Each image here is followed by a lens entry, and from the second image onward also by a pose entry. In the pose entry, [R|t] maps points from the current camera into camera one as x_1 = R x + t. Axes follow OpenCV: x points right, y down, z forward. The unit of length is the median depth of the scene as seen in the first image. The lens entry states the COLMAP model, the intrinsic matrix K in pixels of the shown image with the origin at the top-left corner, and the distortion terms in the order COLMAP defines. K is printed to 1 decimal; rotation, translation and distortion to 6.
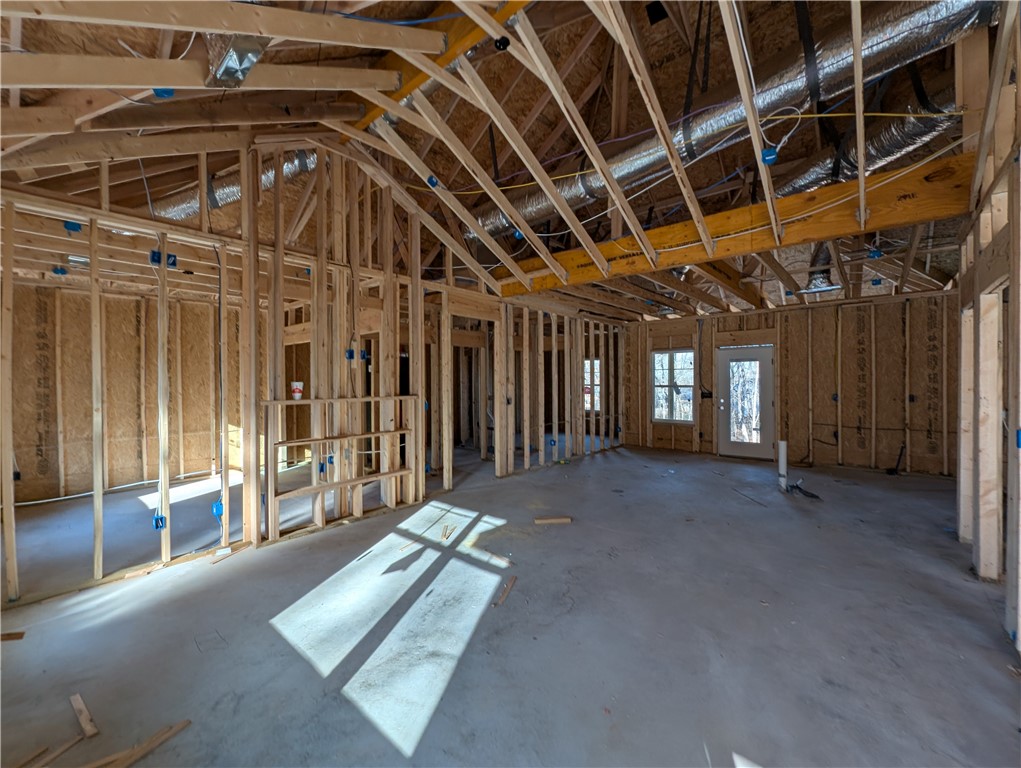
lens RADIAL K [[421.6, 0, 510.6], [0, 421.6, 382.1], [0, 0, 1]] dist [0.001988, -0.001331]
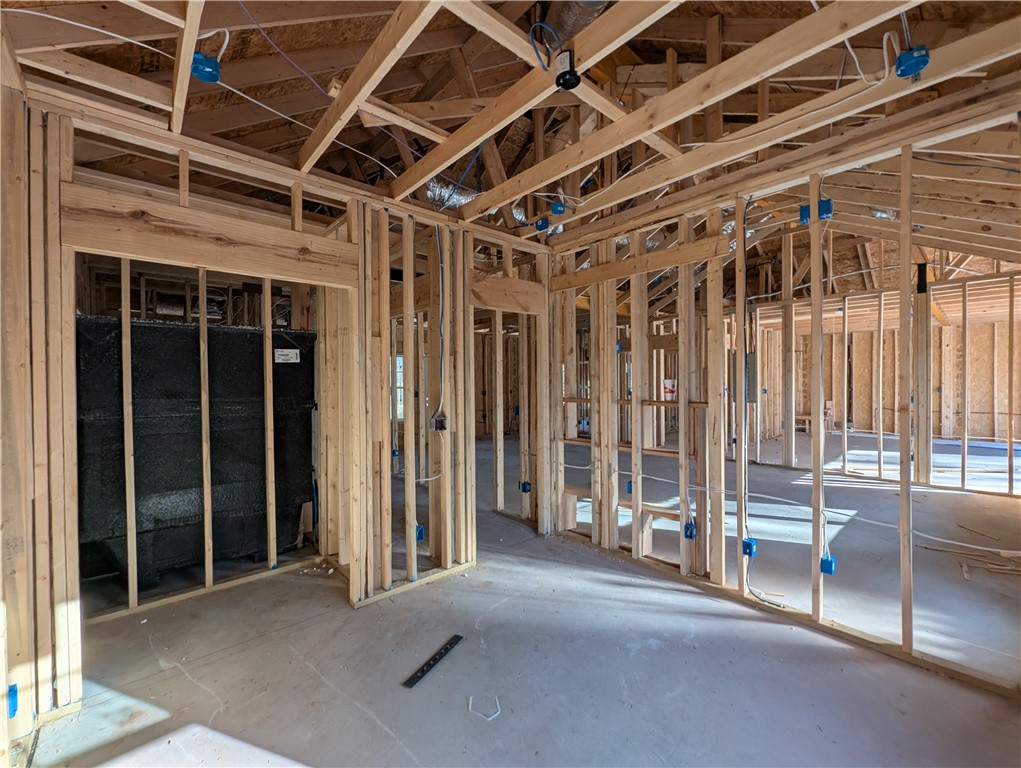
lens RADIAL K [[421.6, 0, 511.4], [0, 421.6, 384.1], [0, 0, 1]] dist [0.001988, -0.001331]
pose [[0.123786, -0.003885, 0.992301, -1.001647], [0.012917, 0.999914, 0.002303, 0.001670], [-0.992225, 0.012532, 0.123825, 0.887727]]
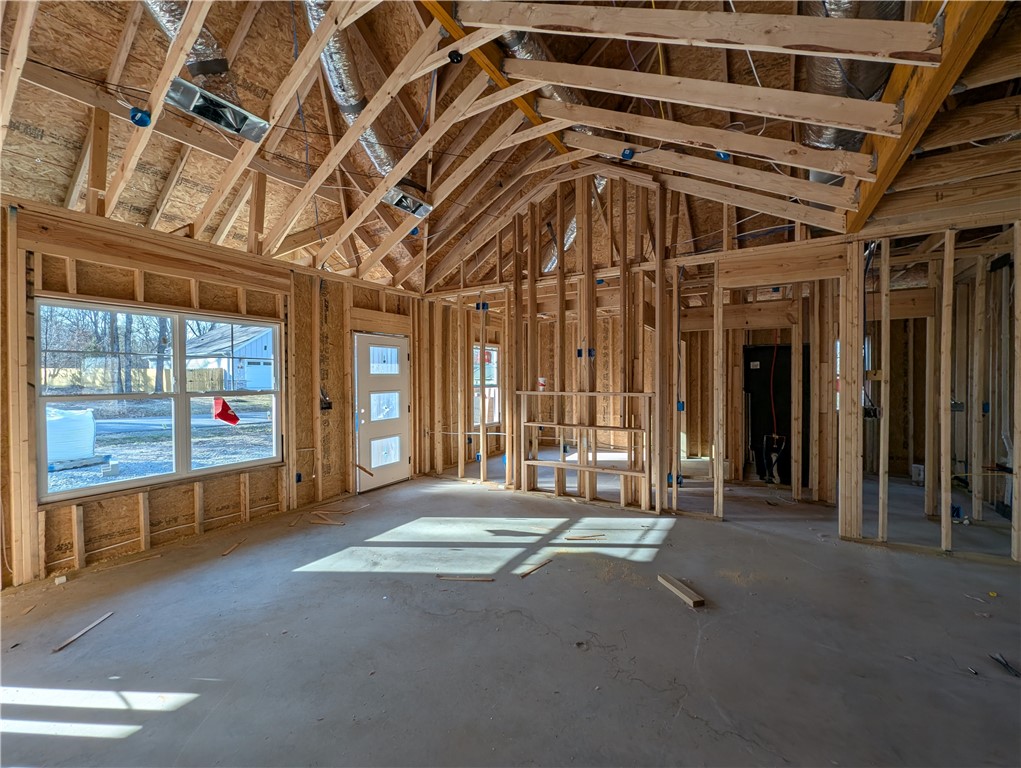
lens RADIAL K [[421.6, 0, 508.4], [0, 421.6, 382.1], [0, 0, 1]] dist [0.001988, -0.001331]
pose [[0.168100, 0.014740, -0.985660, 0.556743], [0.000899, 0.999885, 0.015106, -0.004387], [0.985770, -0.003425, 0.168067, 0.503959]]
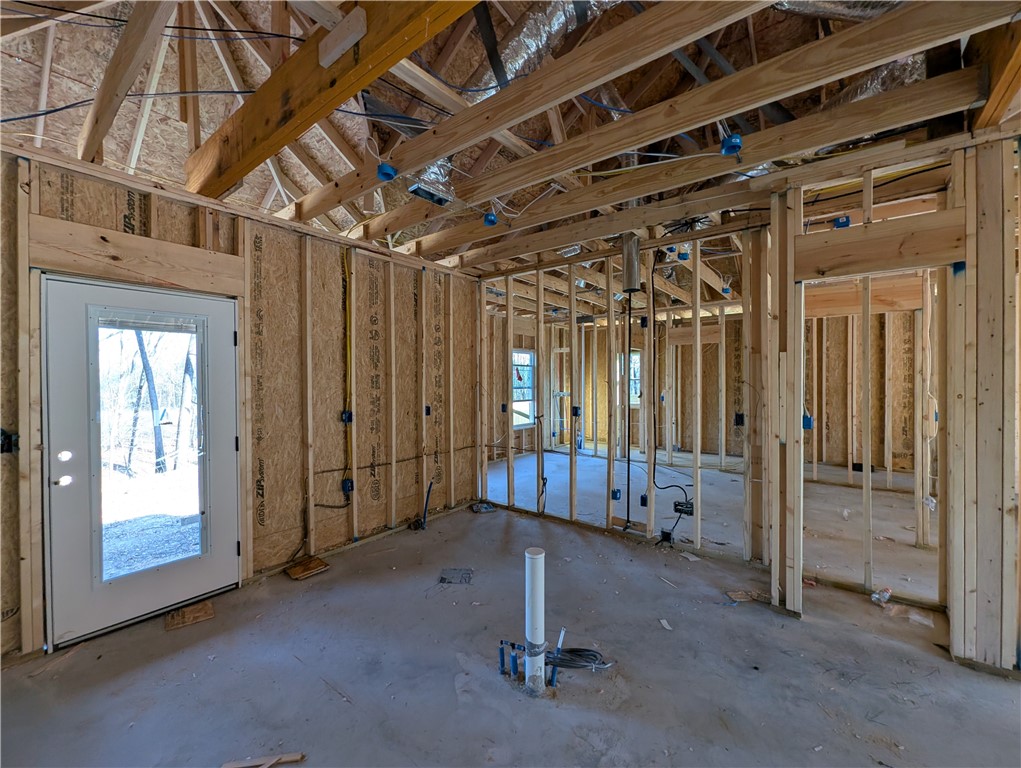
lens RADIAL K [[421.6, 0, 510.8], [0, 421.6, 383.1], [0, 0, 1]] dist [0.001988, -0.001331]
pose [[-0.059569, 0.003216, 0.998219, 0.282581], [0.008865, 0.999957, -0.002692, -0.004083], [-0.998185, 0.008689, -0.059595, 1.041666]]
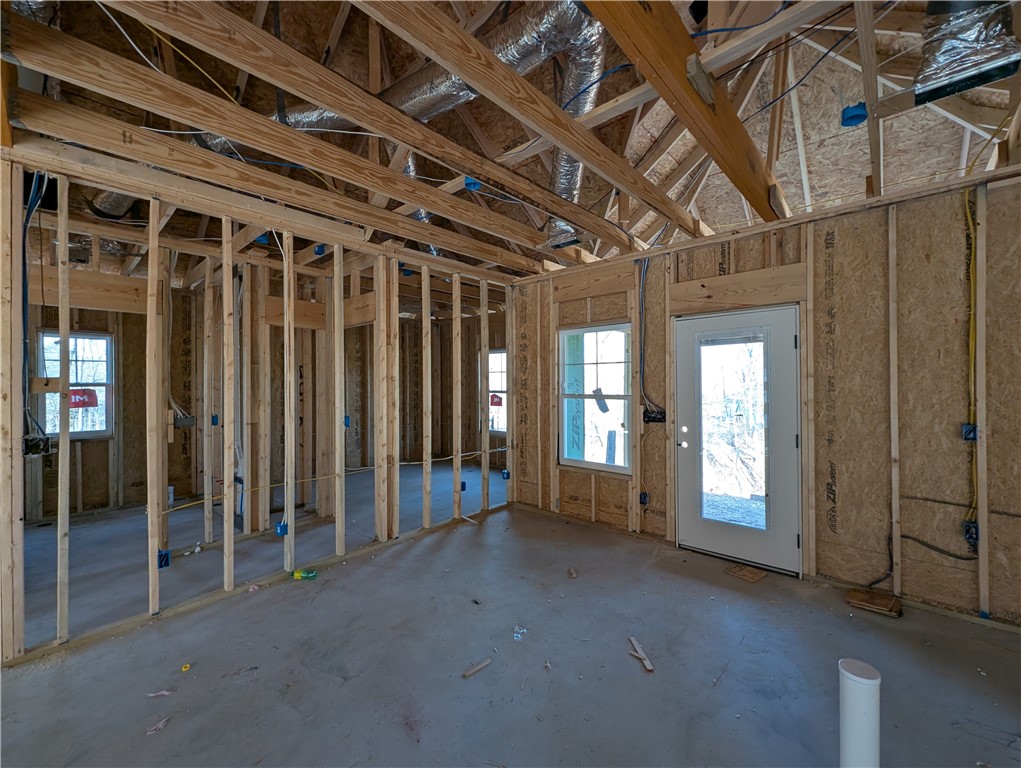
lens RADIAL K [[421.6, 0, 510.1], [0, 421.6, 382.3], [0, 0, 1]] dist [0.001988, -0.001331]
pose [[0.999640, 0.001409, -0.026779, 0.471398], [-0.001627, 0.999966, -0.008132, -0.005404], [0.026767, 0.008173, 0.999608, 0.776720]]
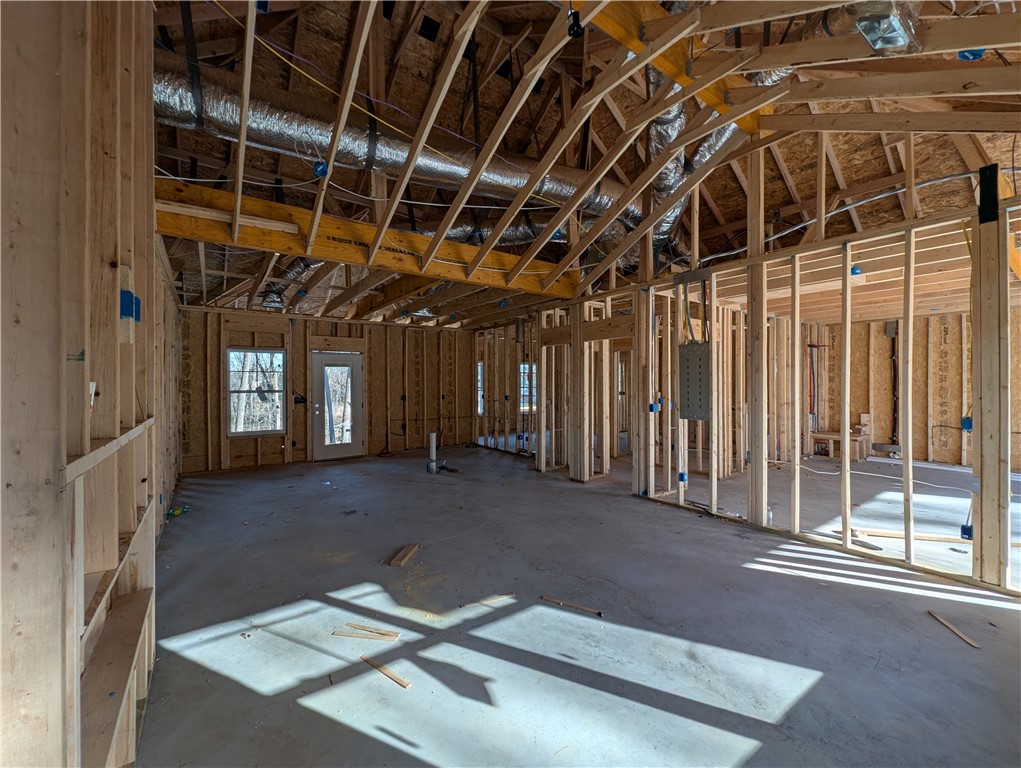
lens RADIAL K [[421.6, 0, 510.8], [0, 421.6, 382.9], [0, 0, 1]] dist [0.001988, -0.001331]
pose [[0.226636, 0.006774, 0.973956, -0.519056], [0.005741, 0.999949, -0.008291, 0.003292], [-0.973963, 0.007470, 0.226586, 0.493270]]
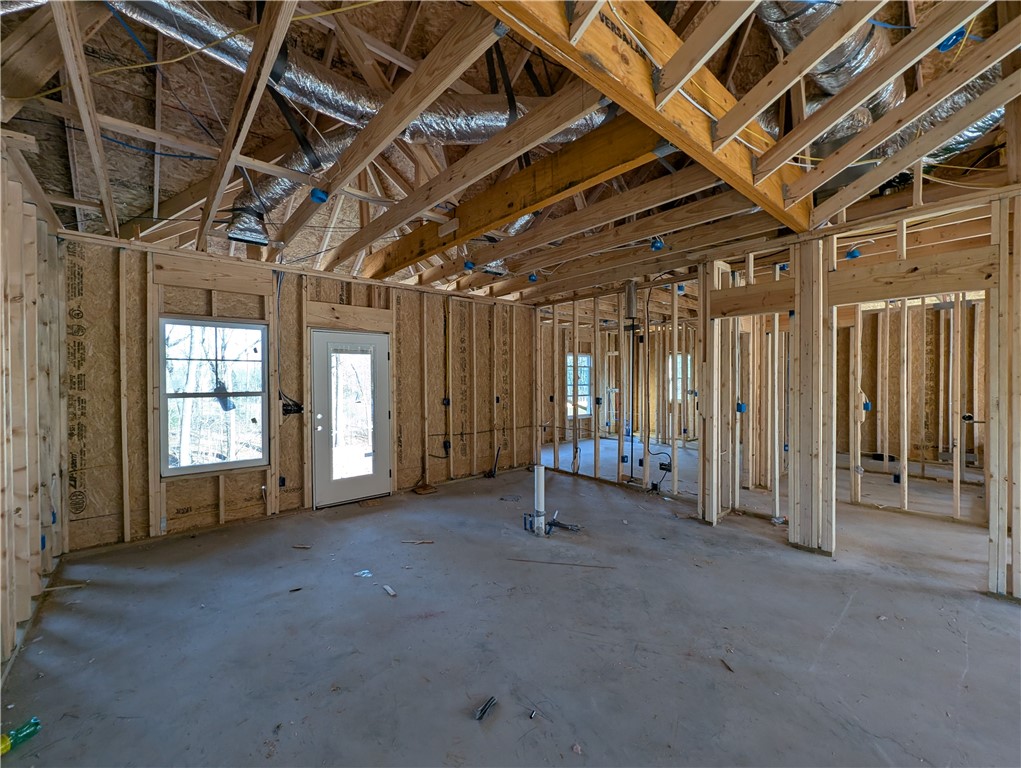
lens RADIAL K [[421.6, 0, 511.2], [0, 421.6, 383.1], [0, 0, 1]] dist [0.001988, -0.001331]
pose [[0.141830, -0.001788, 0.989889, -0.078135], [0.007447, 0.999972, 0.000739, -0.002699], [-0.989863, 0.007267, 0.141839, 0.945228]]
